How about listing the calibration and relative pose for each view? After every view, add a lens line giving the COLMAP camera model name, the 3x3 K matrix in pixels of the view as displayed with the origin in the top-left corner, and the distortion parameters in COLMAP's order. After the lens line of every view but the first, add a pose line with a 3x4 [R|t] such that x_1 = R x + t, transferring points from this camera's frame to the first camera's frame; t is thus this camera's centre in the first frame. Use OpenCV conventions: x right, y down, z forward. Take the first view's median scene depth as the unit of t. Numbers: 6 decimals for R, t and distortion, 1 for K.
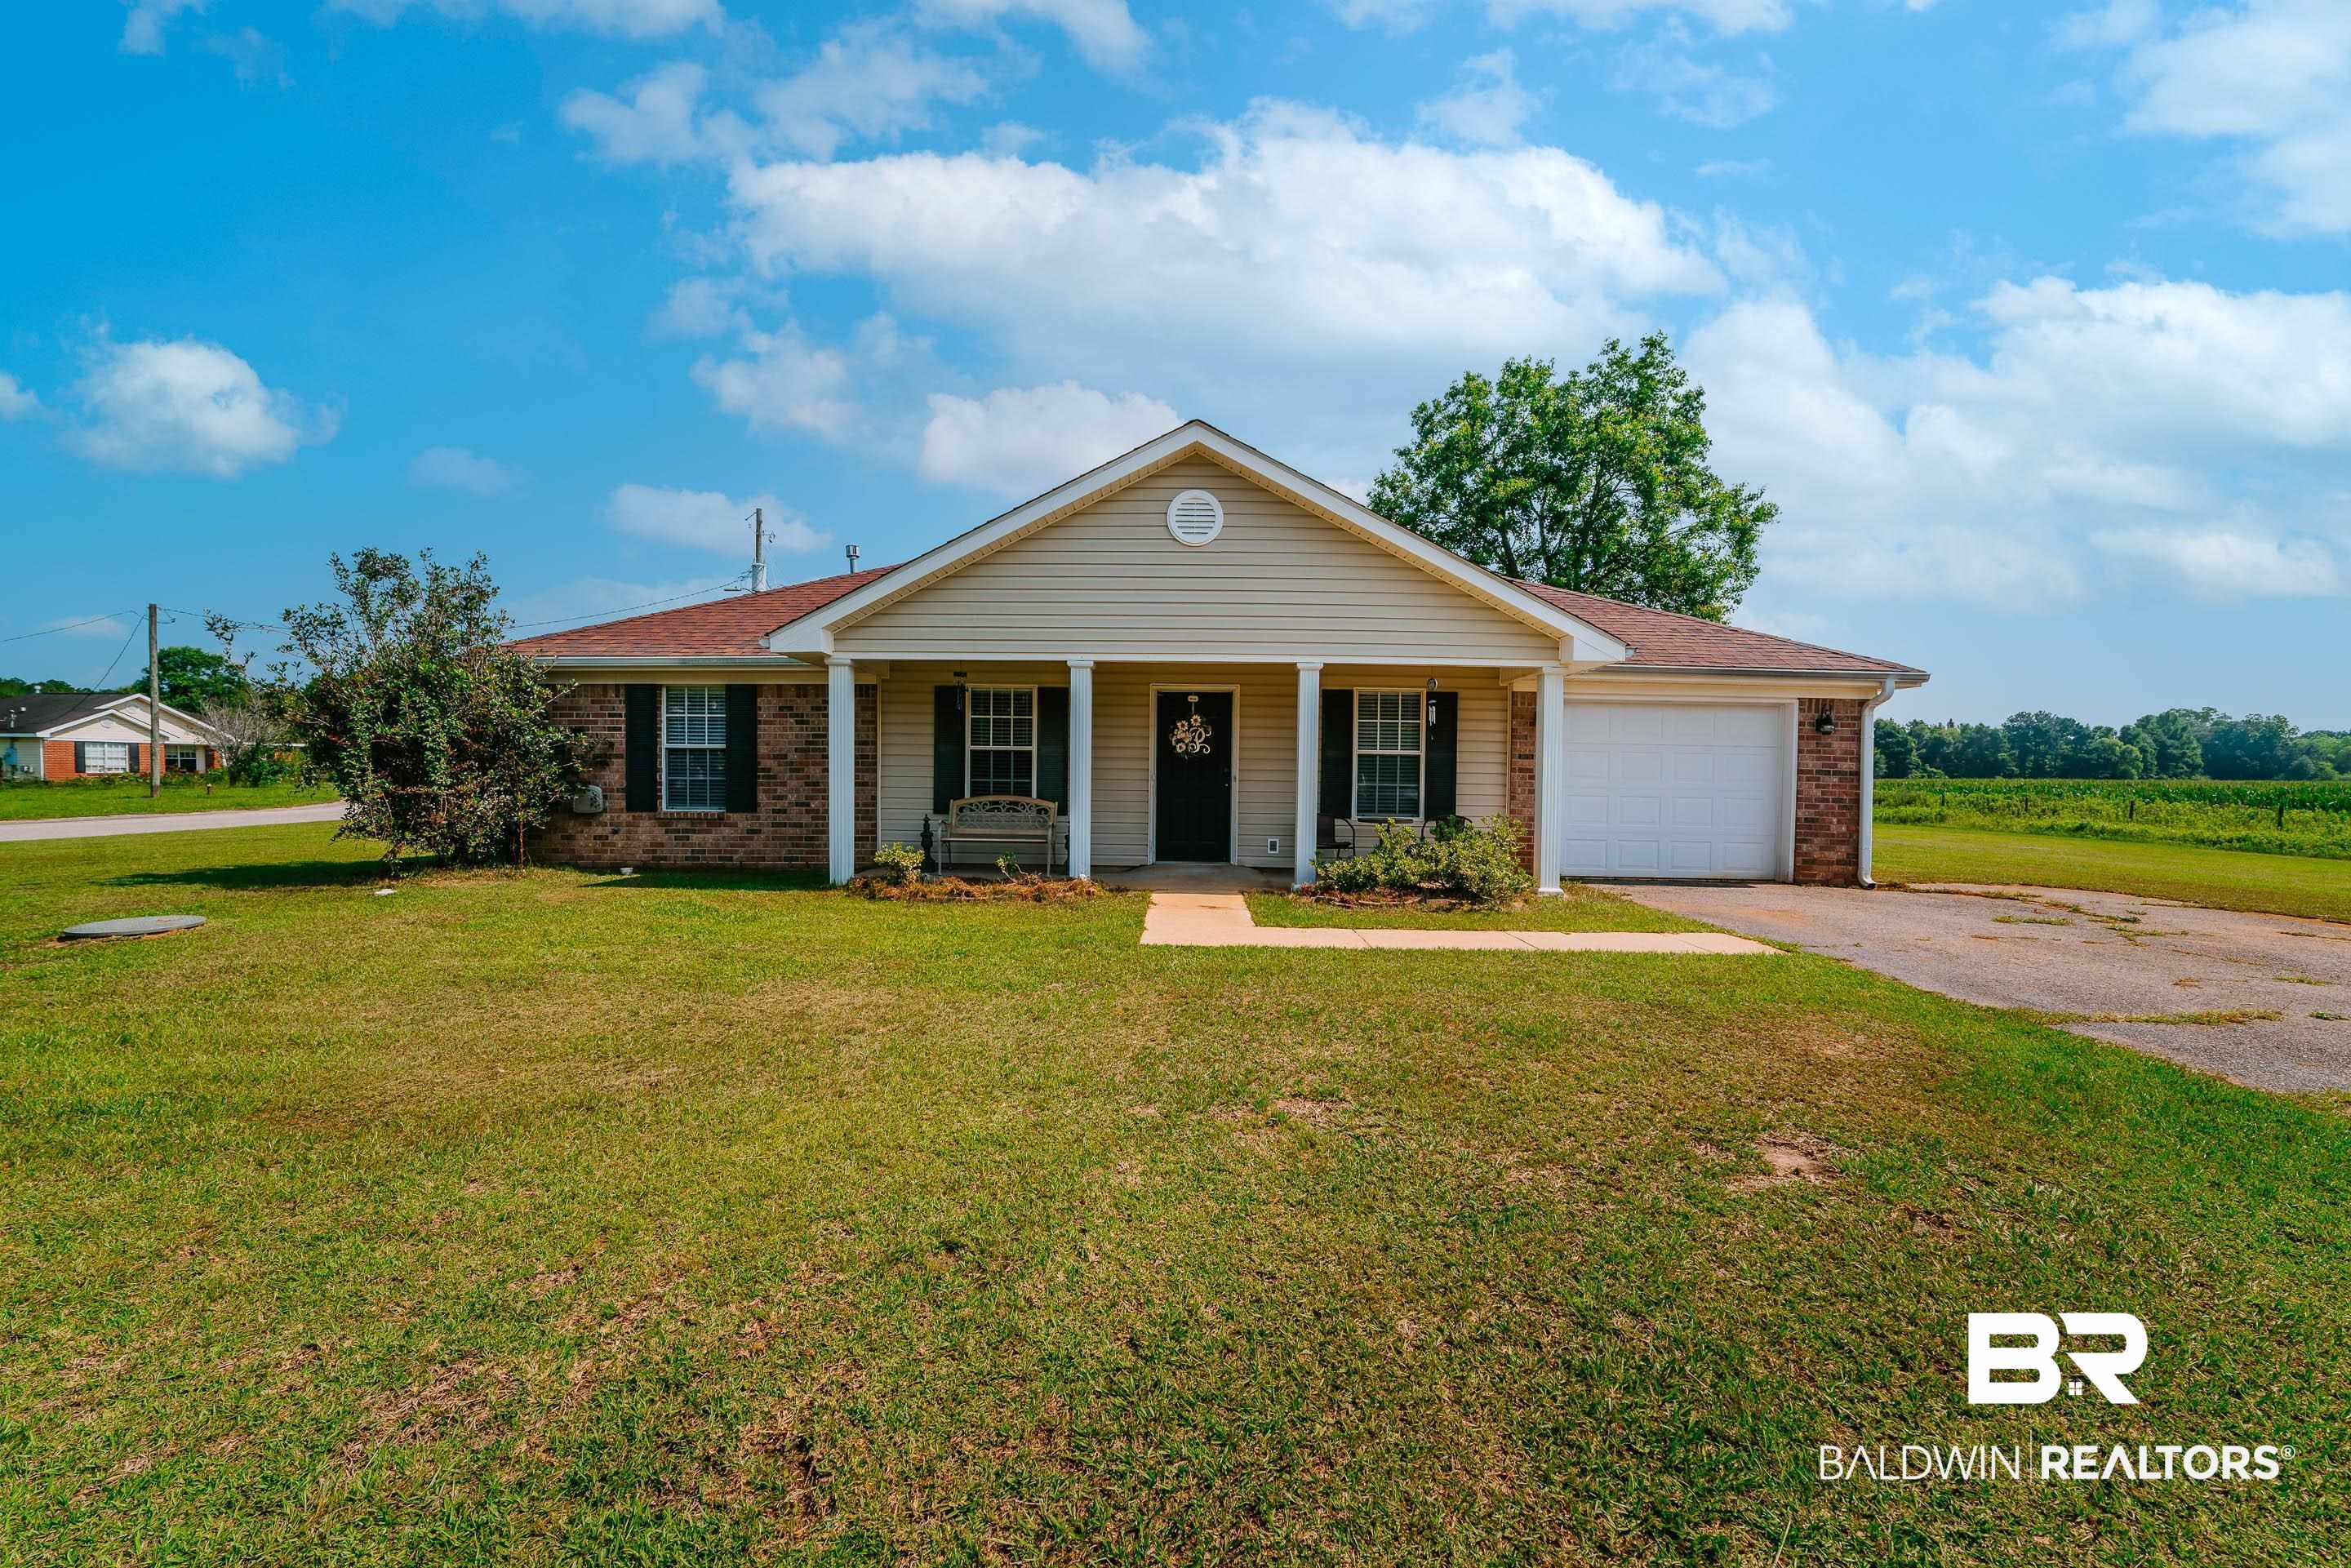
lens RADIAL K [[919.7, 0, 1177.9], [0, 919.7, 780.5], [0, 0, 1]] dist [-0.000917, 0.000287]
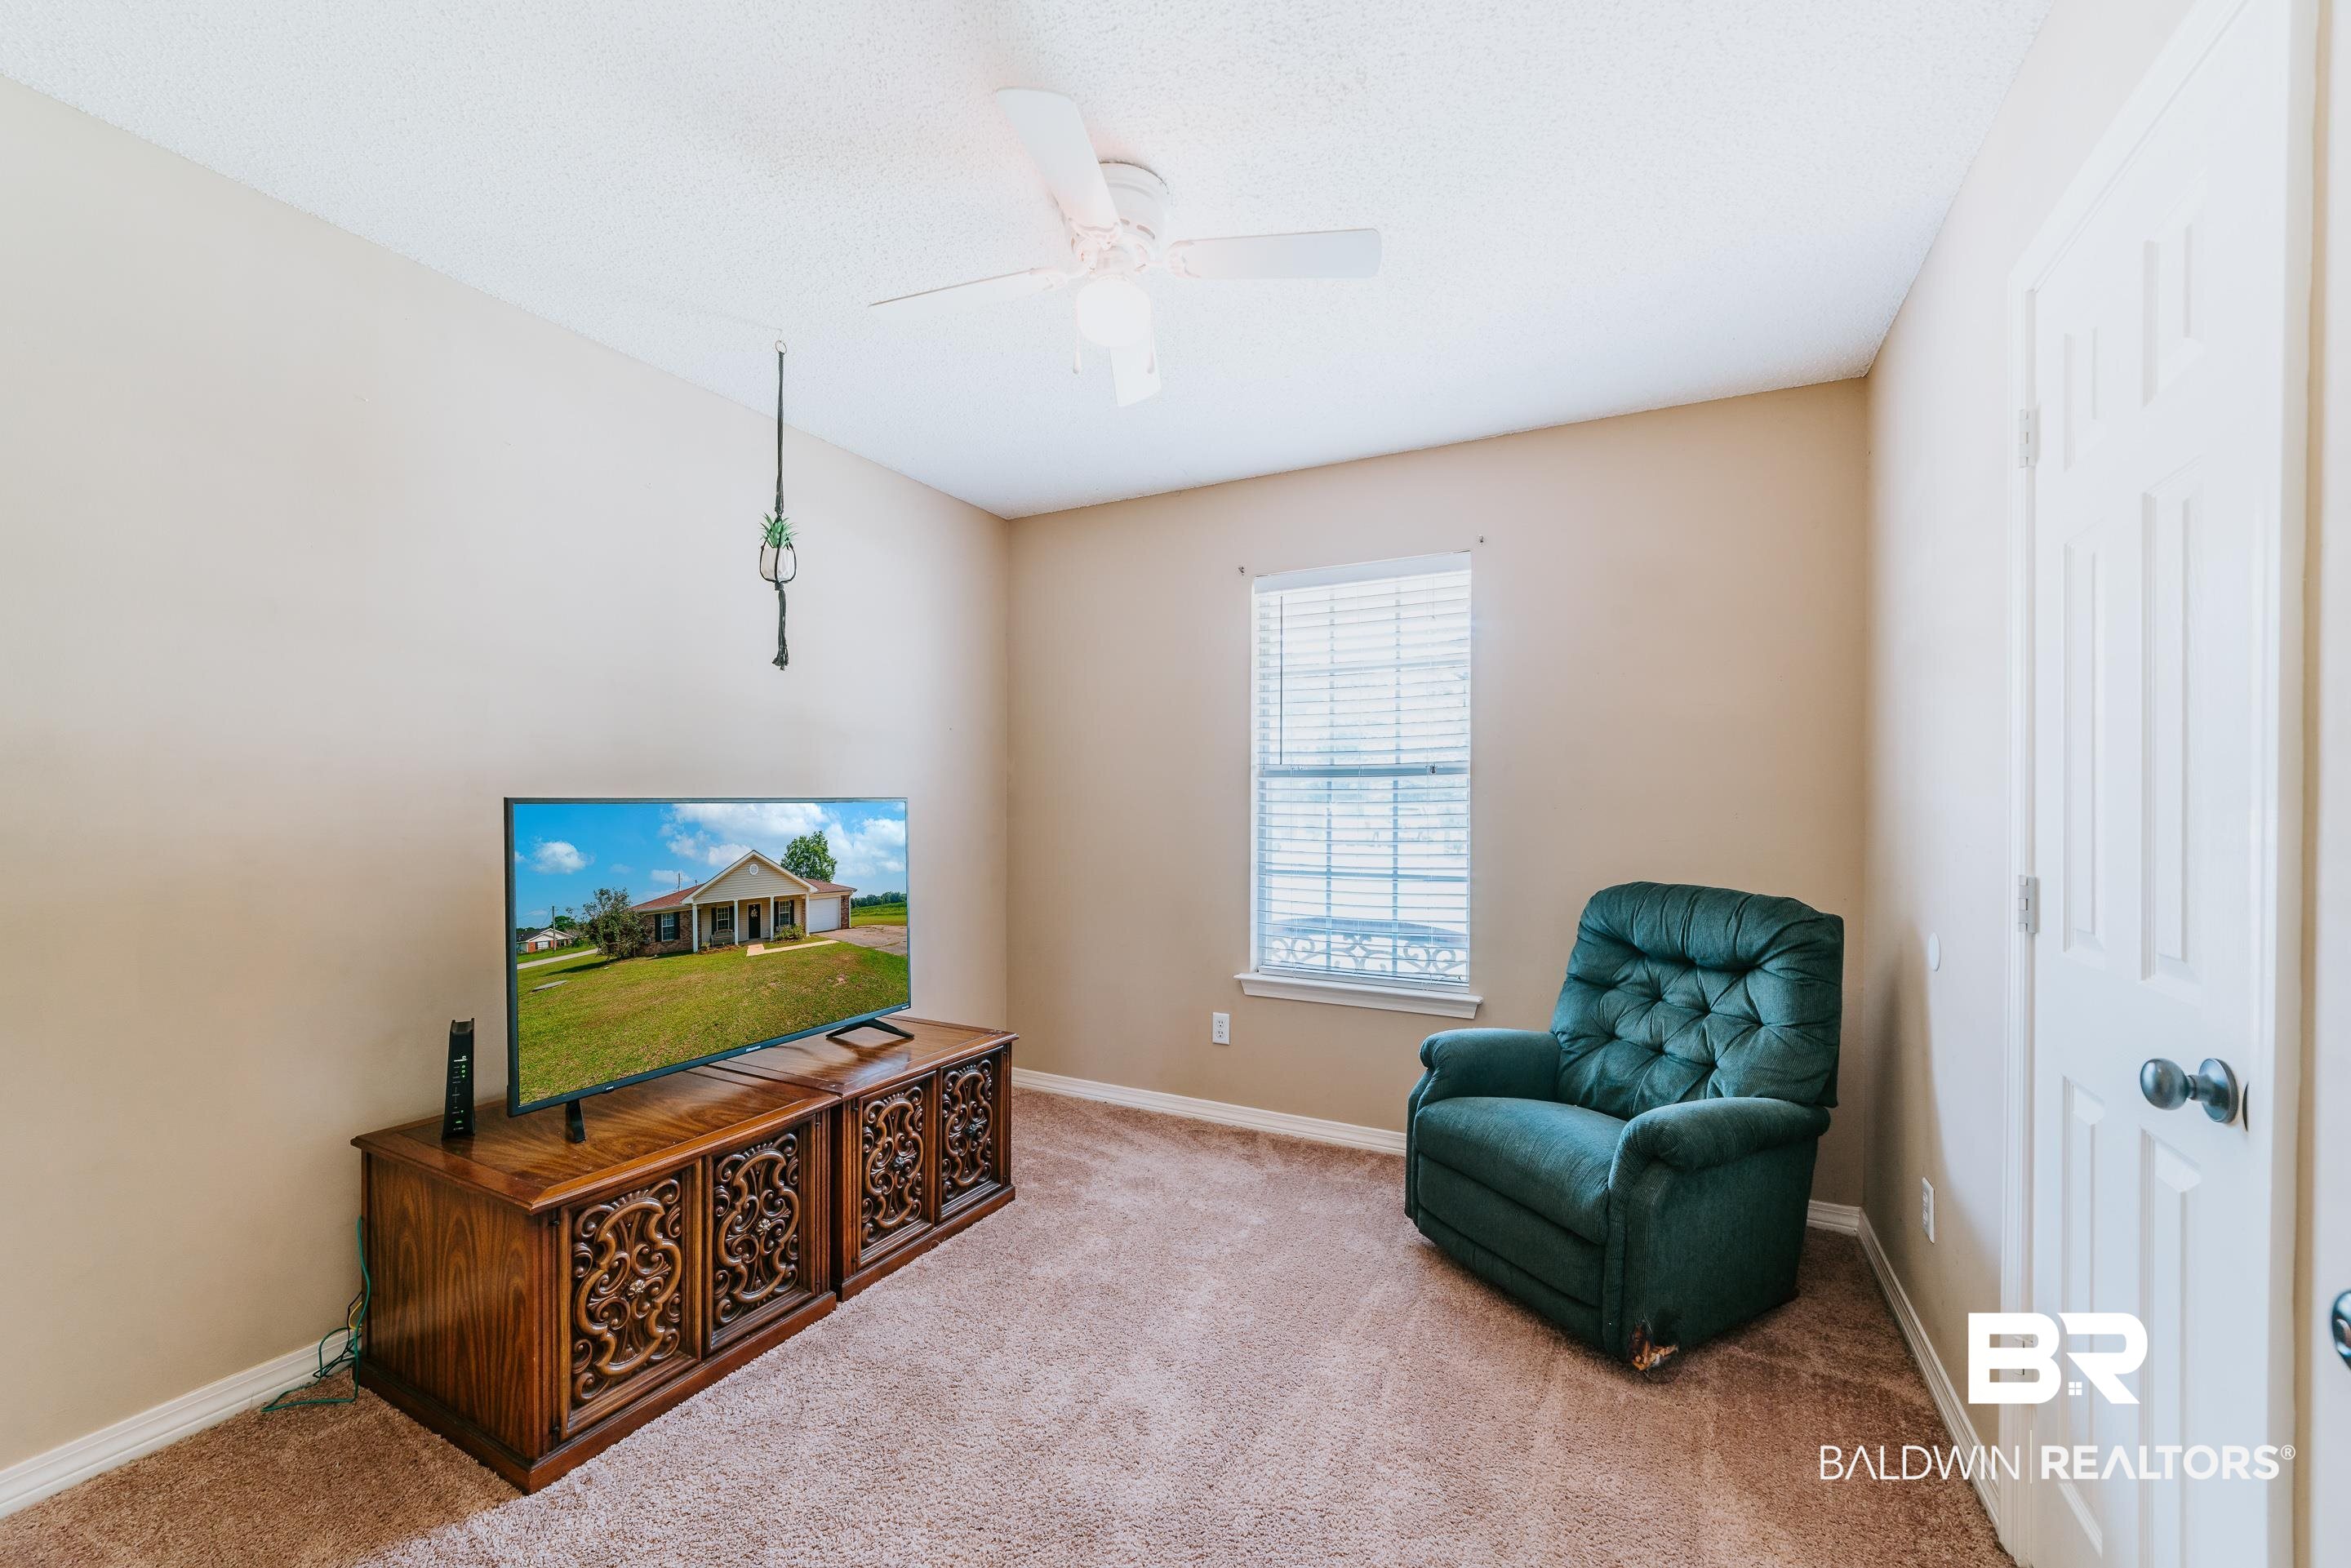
lens RADIAL K [[1056.7, 0, 1174.2], [0, 1056.7, 817.5], [0, 0, 1]] dist [-0.000342, 0.000089]
pose [[0.428801, -0.016554, 0.903247, -4.171638], [0.013245, 0.999840, 0.012036, -0.605688], [-0.903302, 0.006803, 0.428952, -3.516872]]
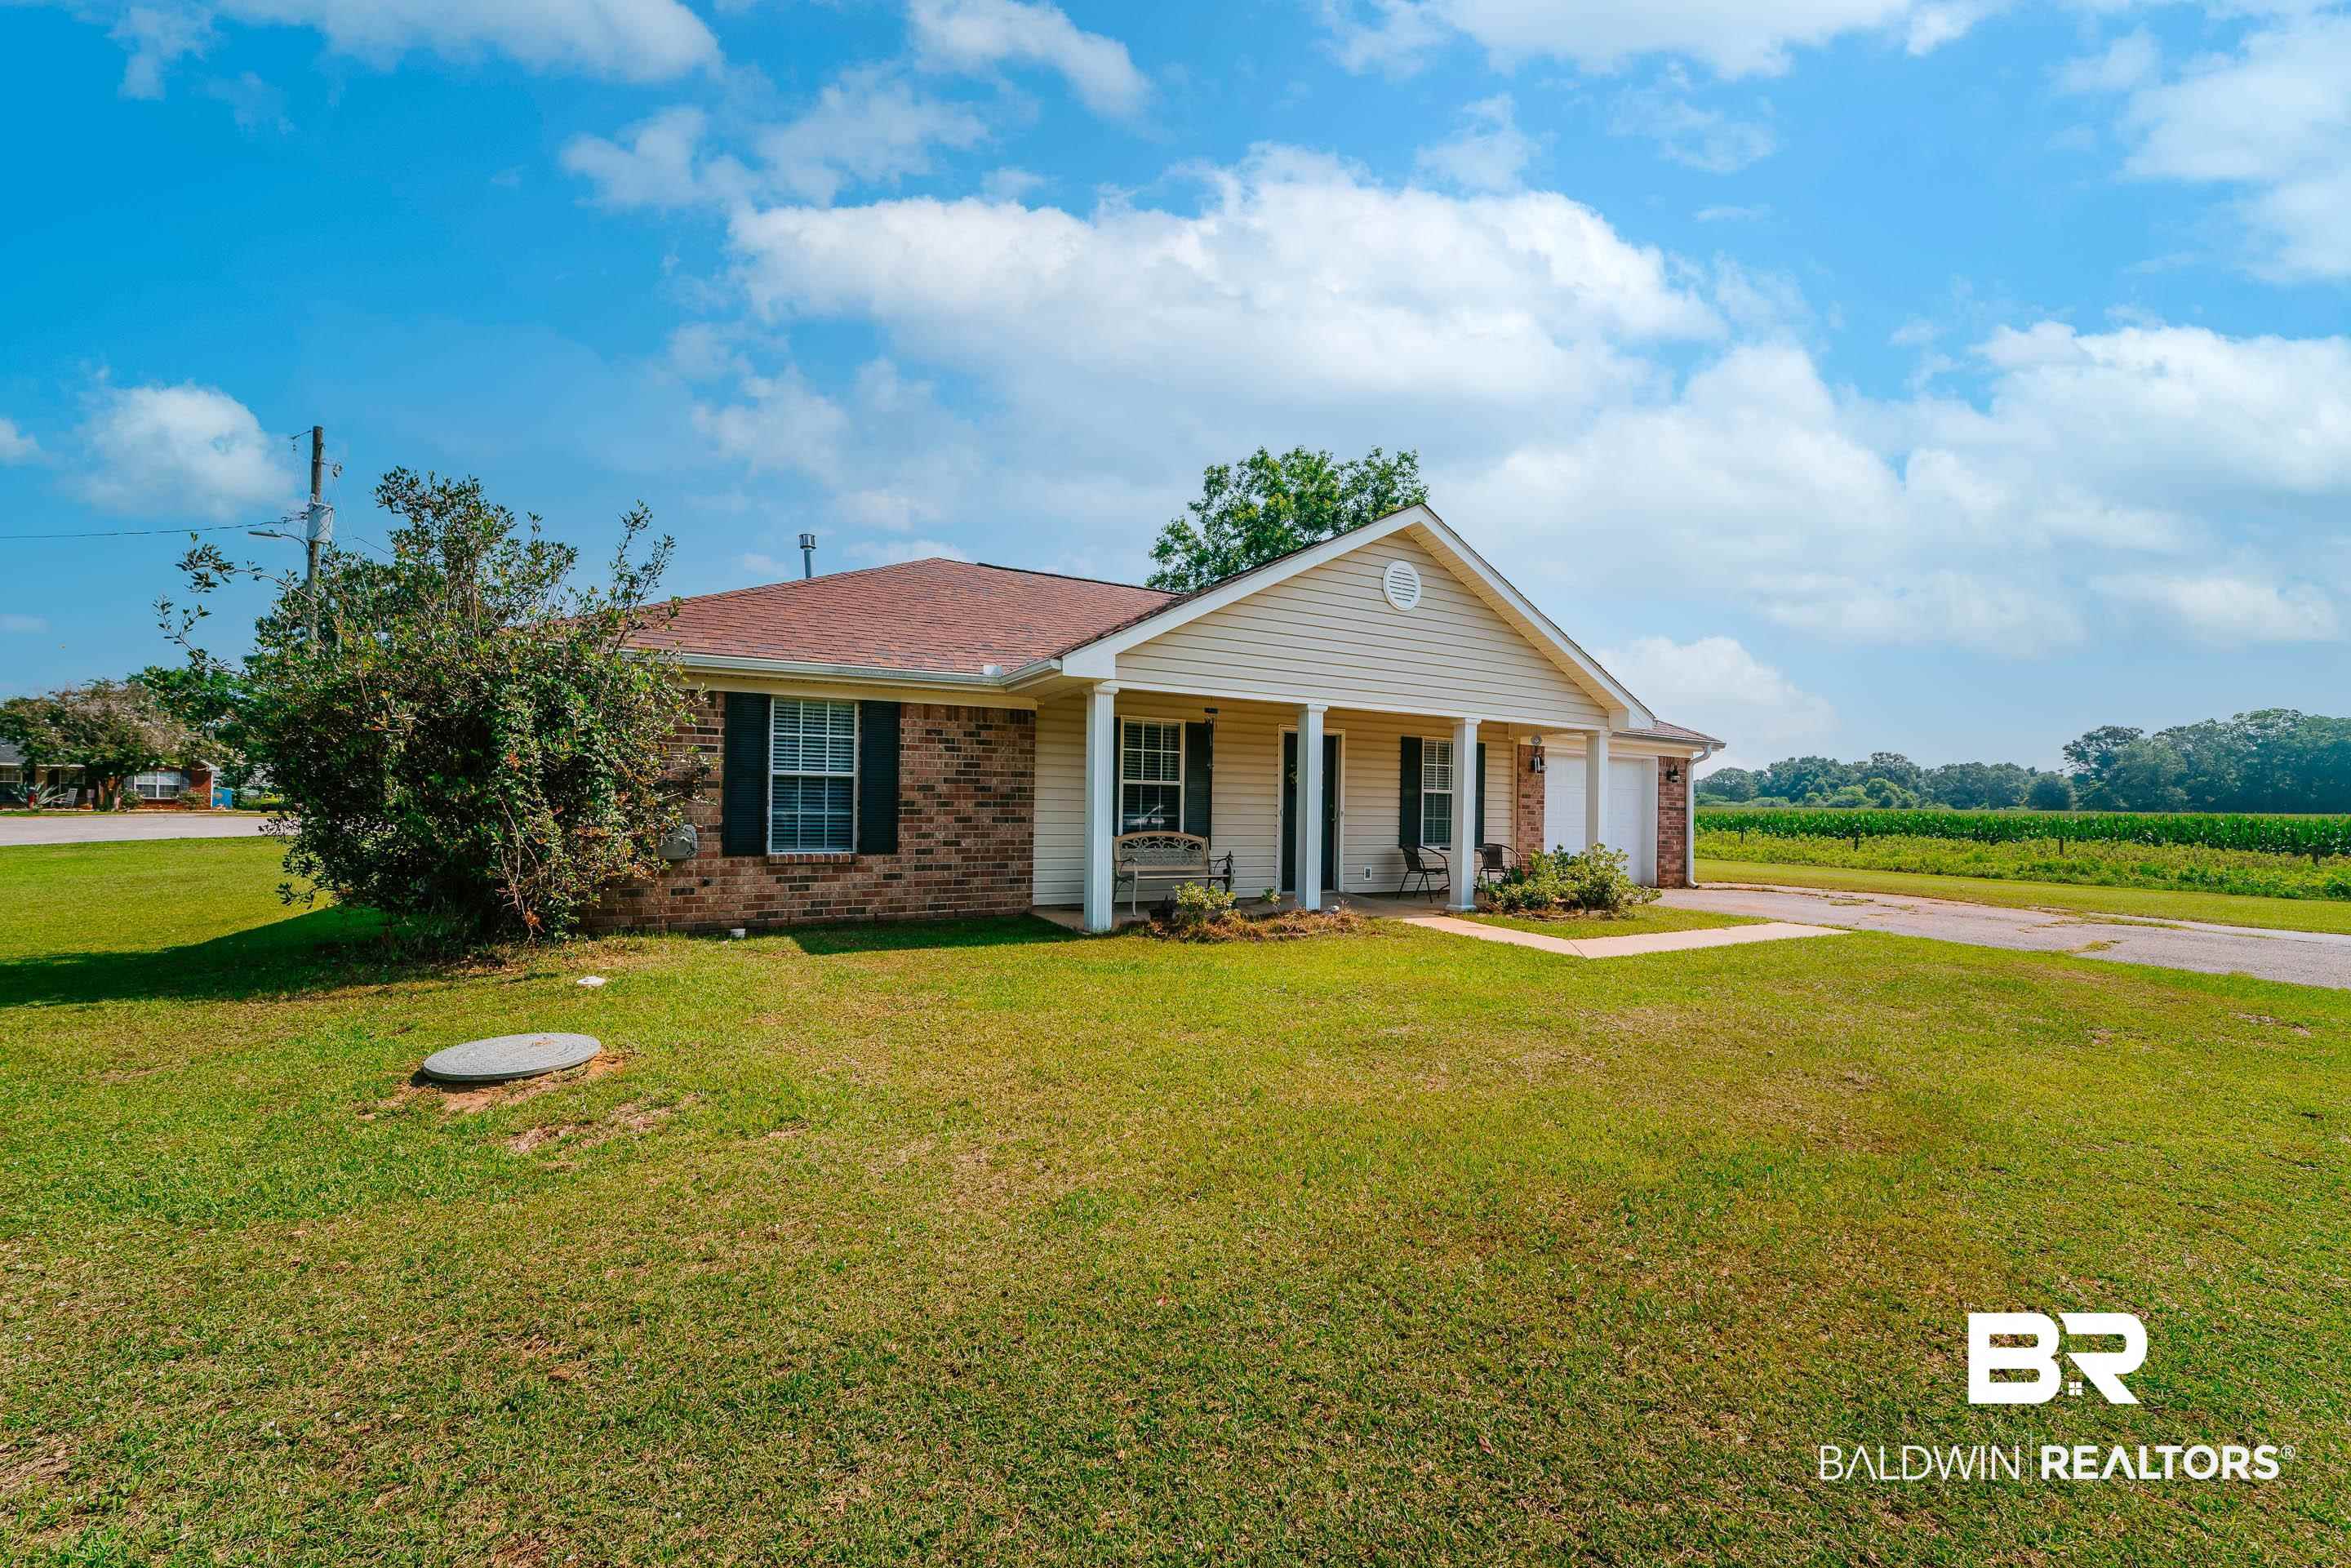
lens RADIAL K [[926.8, 0, 1182.7], [0, 926.8, 787.3], [0, 0, 1]] dist [-0.001333, 0.000406]
pose [[0.863994, 0.013500, 0.503321, -0.692551], [-0.007035, 0.999867, -0.014742, -0.016331], [-0.503453, 0.009196, 0.863974, 0.138252]]
